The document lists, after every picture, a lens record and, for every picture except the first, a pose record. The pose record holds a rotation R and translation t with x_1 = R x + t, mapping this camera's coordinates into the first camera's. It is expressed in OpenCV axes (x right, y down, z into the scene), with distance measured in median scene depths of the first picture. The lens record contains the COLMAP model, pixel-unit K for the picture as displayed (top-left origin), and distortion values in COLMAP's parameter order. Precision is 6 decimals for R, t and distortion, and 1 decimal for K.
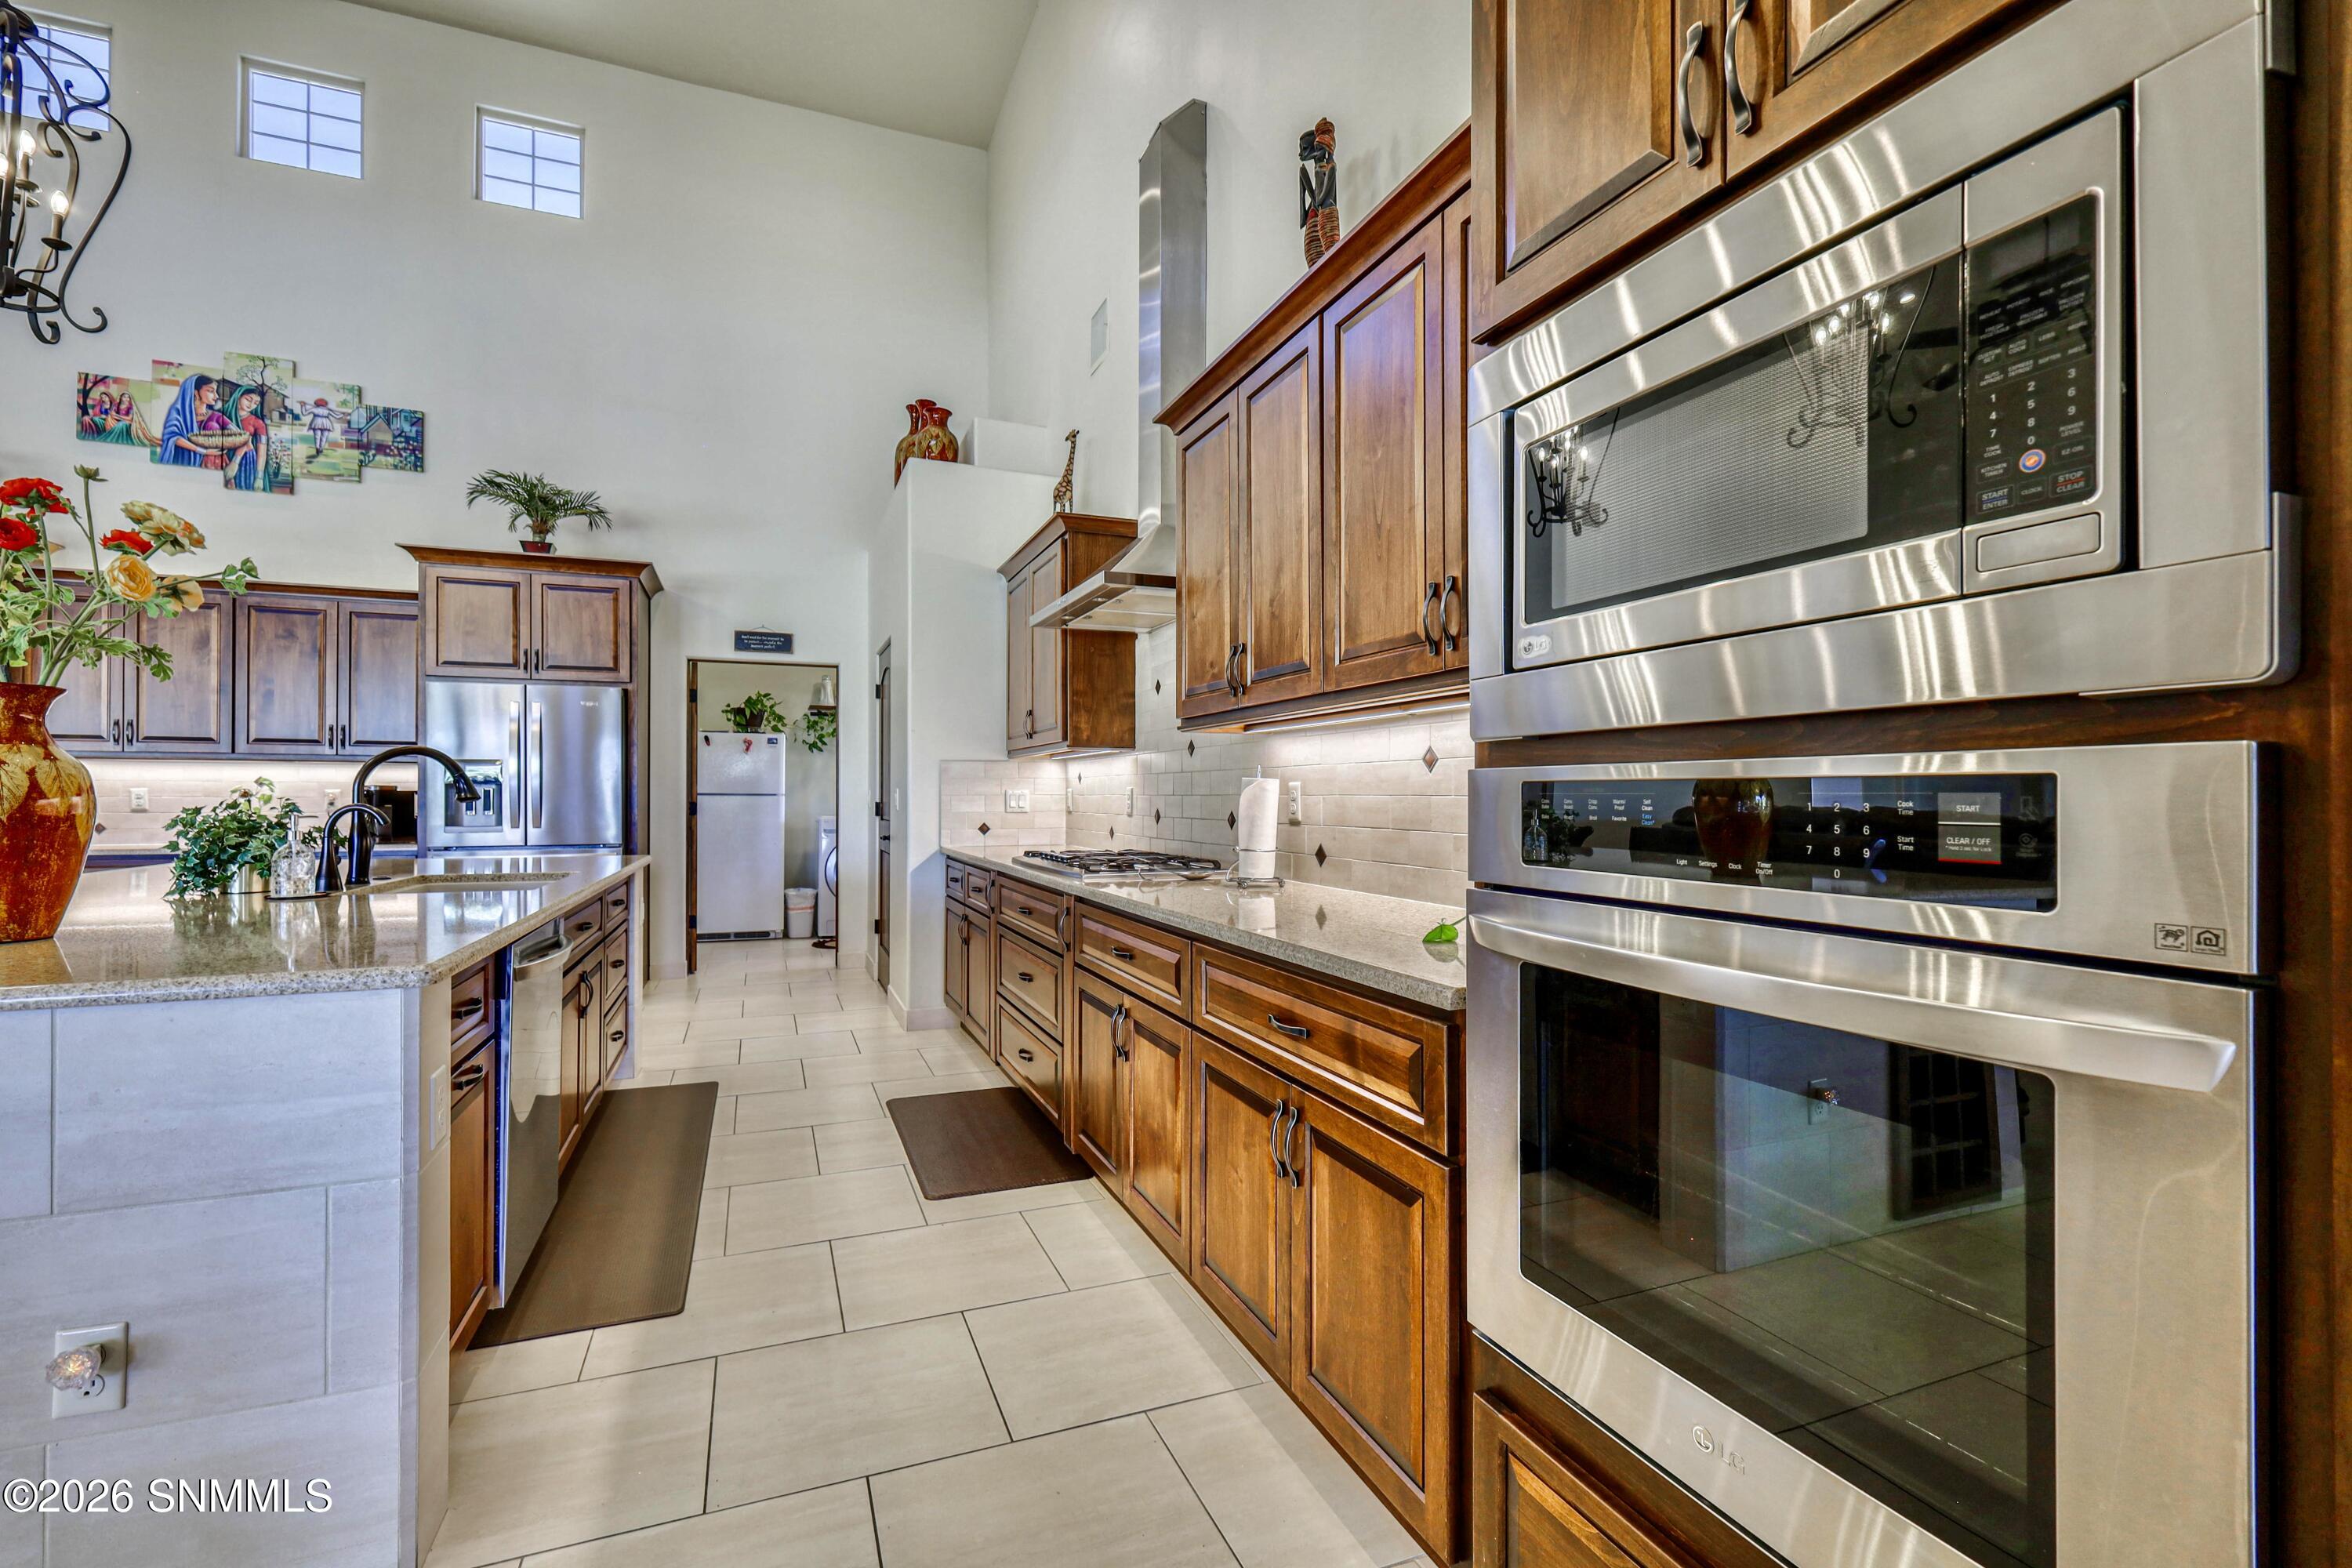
lens RADIAL K [[1032.8, 0, 1165.3], [0, 1032.8, 789.8], [0, 0, 1]] dist [0.004539, 0.001083]
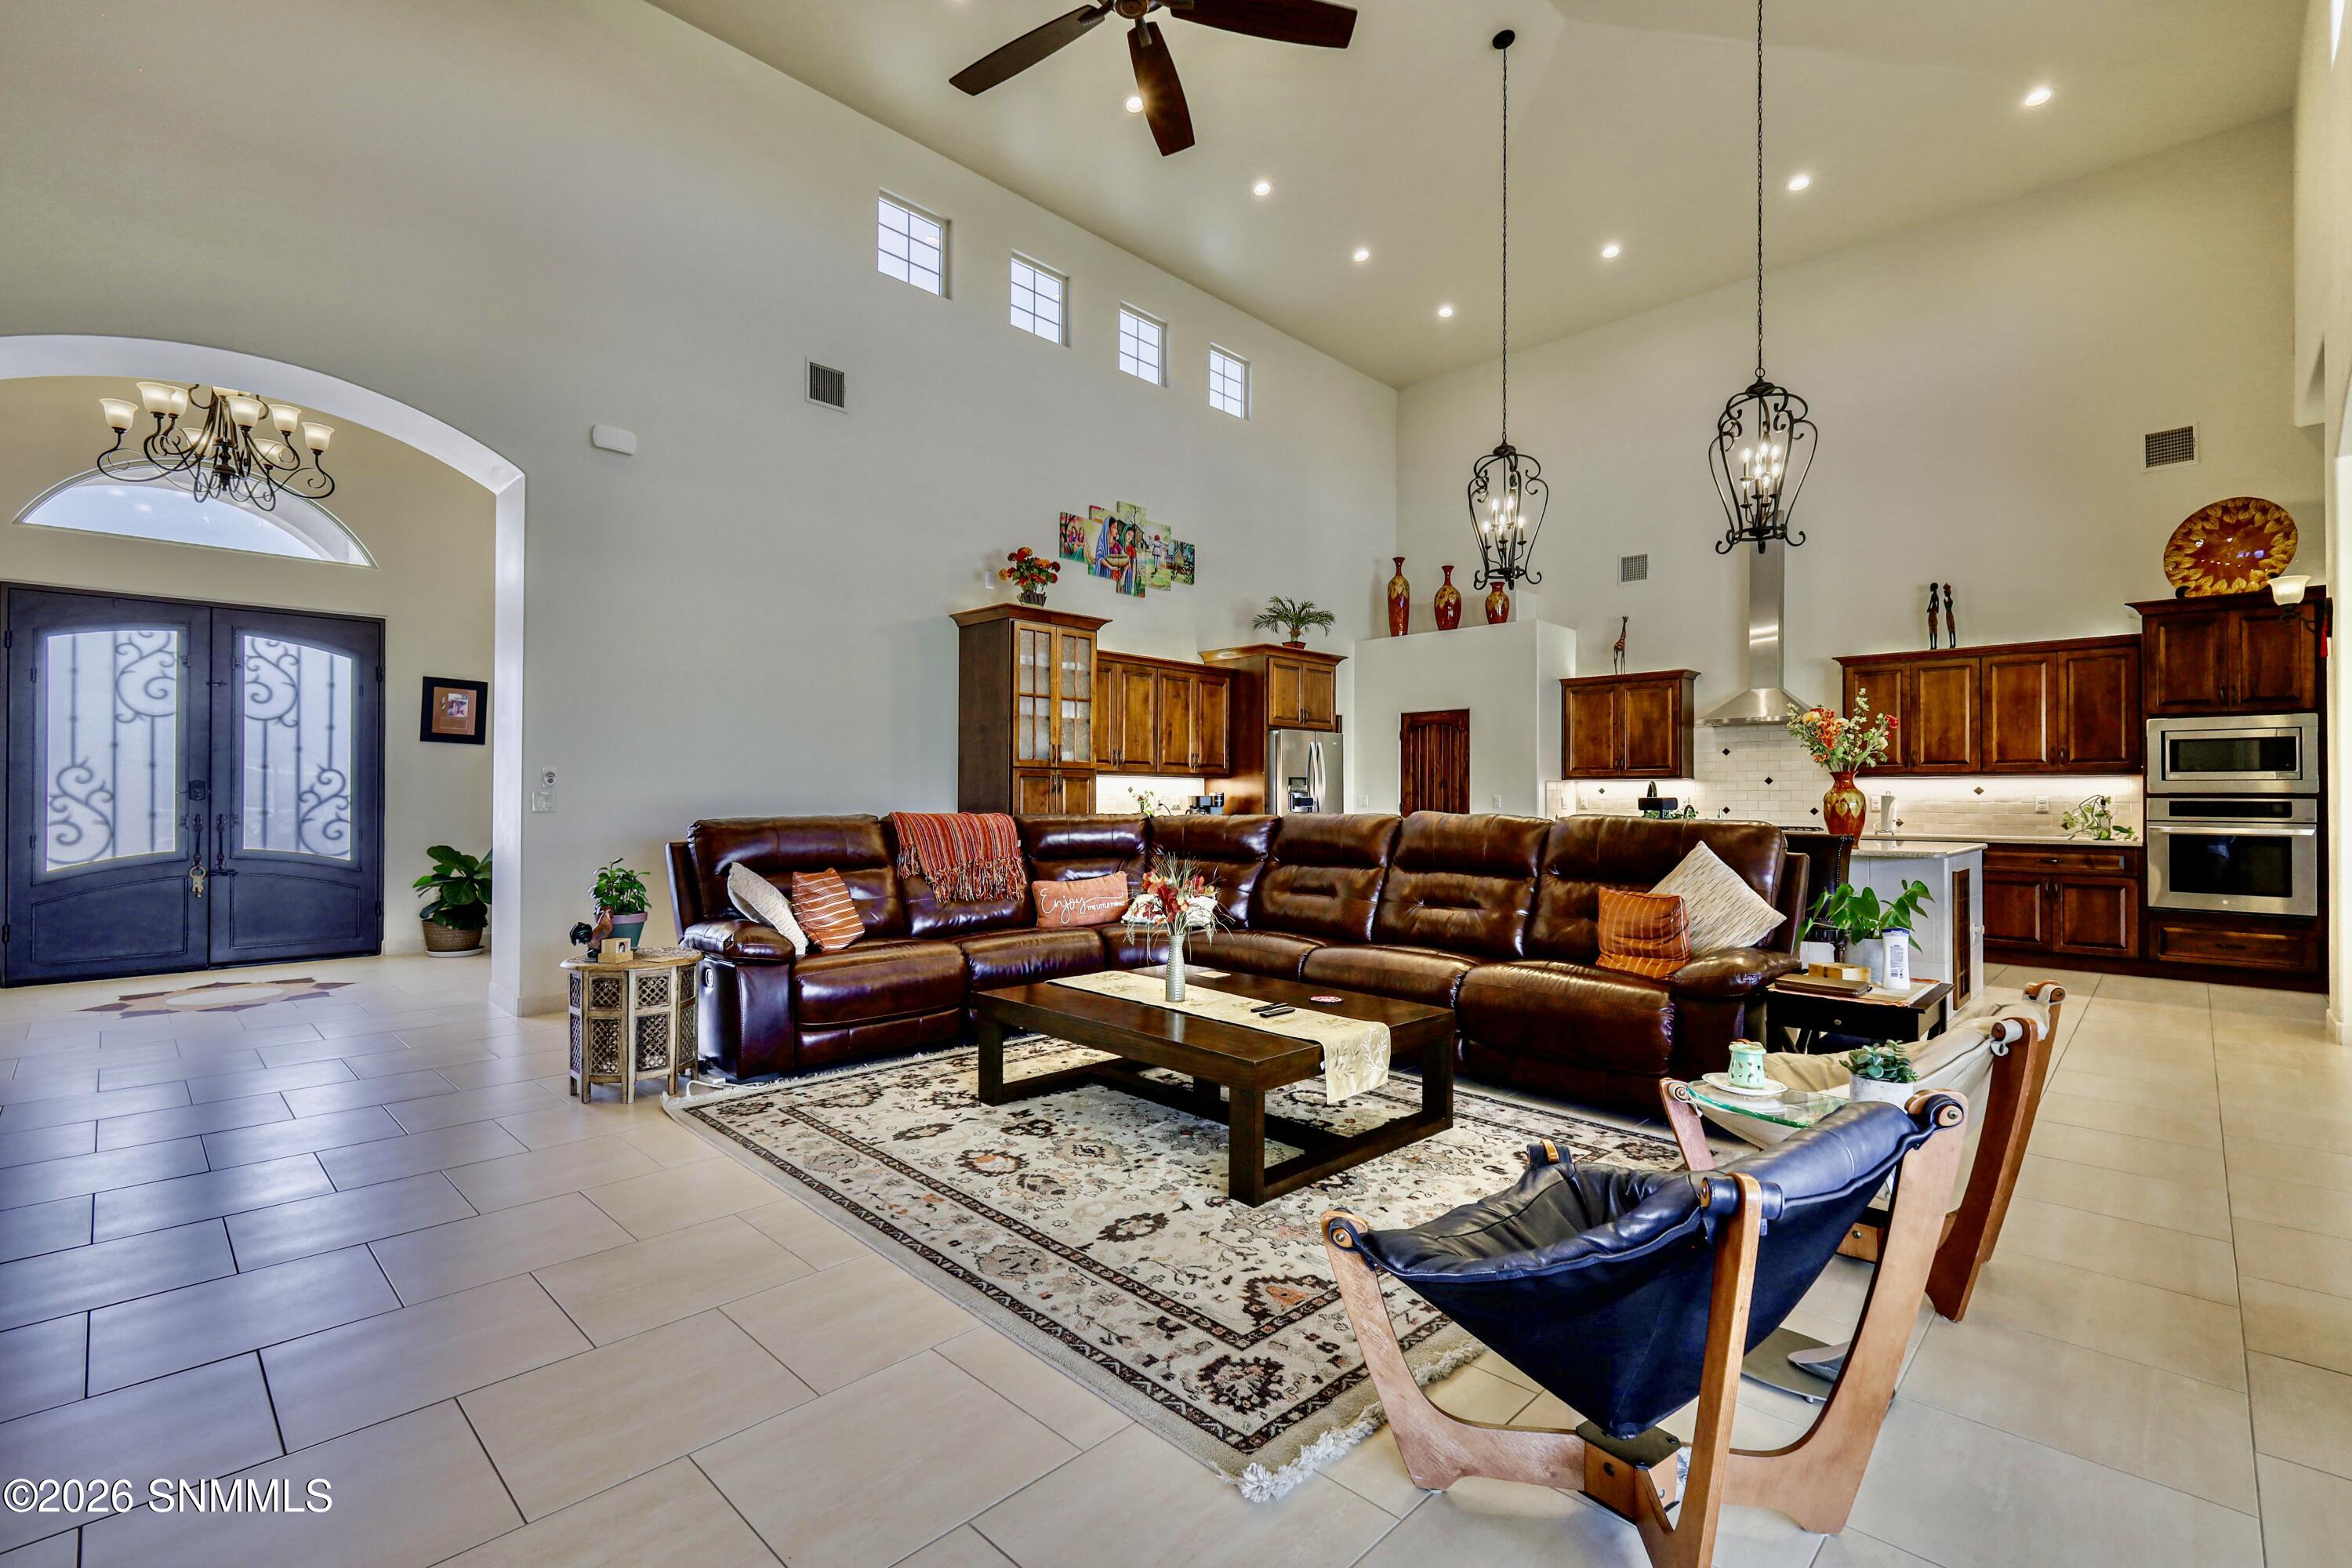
lens RADIAL K [[1032.8, 0, 1180.7], [0, 1032.8, 796.4], [0, 0, 1]] dist [0.004539, 0.001083]
pose [[0.906887, 0.000547, 0.421373, -1.480722], [-0.004552, 0.999954, 0.008499, -0.012191], [-0.421349, -0.009626, 0.906848, -0.390903]]
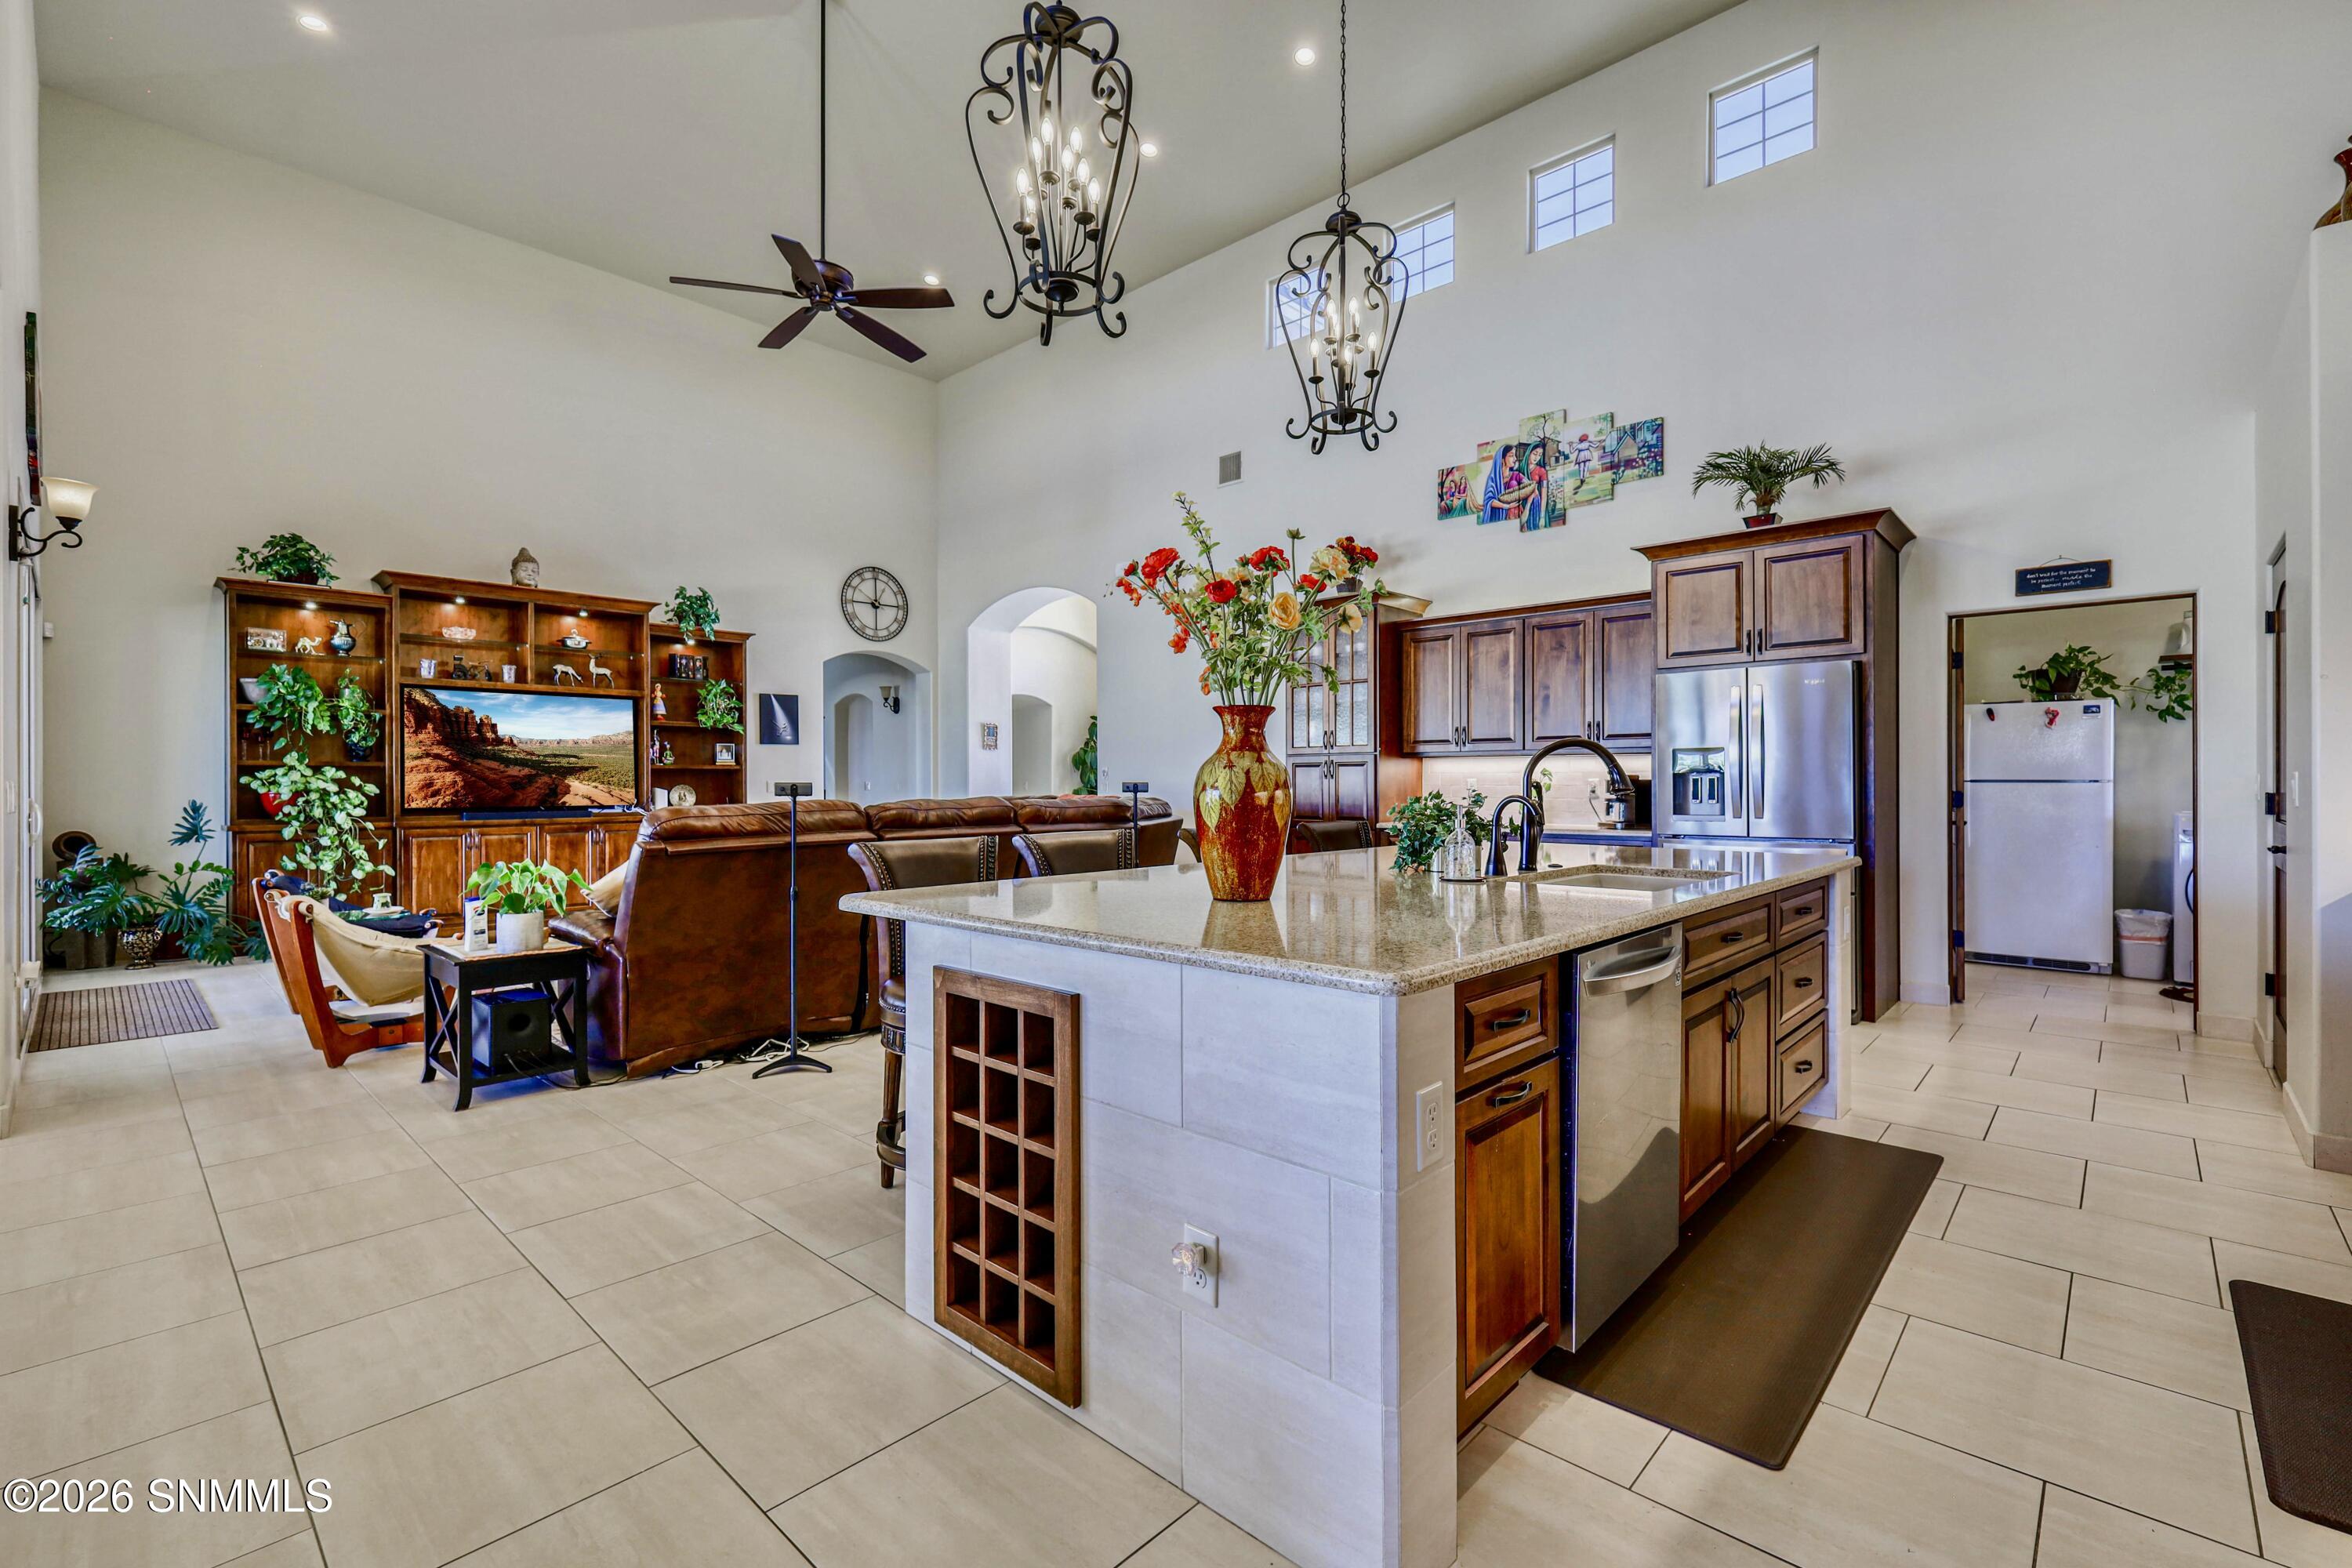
lens RADIAL K [[1032.8, 0, 1183.3], [0, 1032.8, 782.8], [0, 0, 1]] dist [0.004539, 0.001083]
pose [[0.435698, -0.003399, -0.900087, 0.012158], [0.009723, 0.999952, 0.000930, -0.001773], [0.900040, -0.009156, 0.435710, 0.115296]]
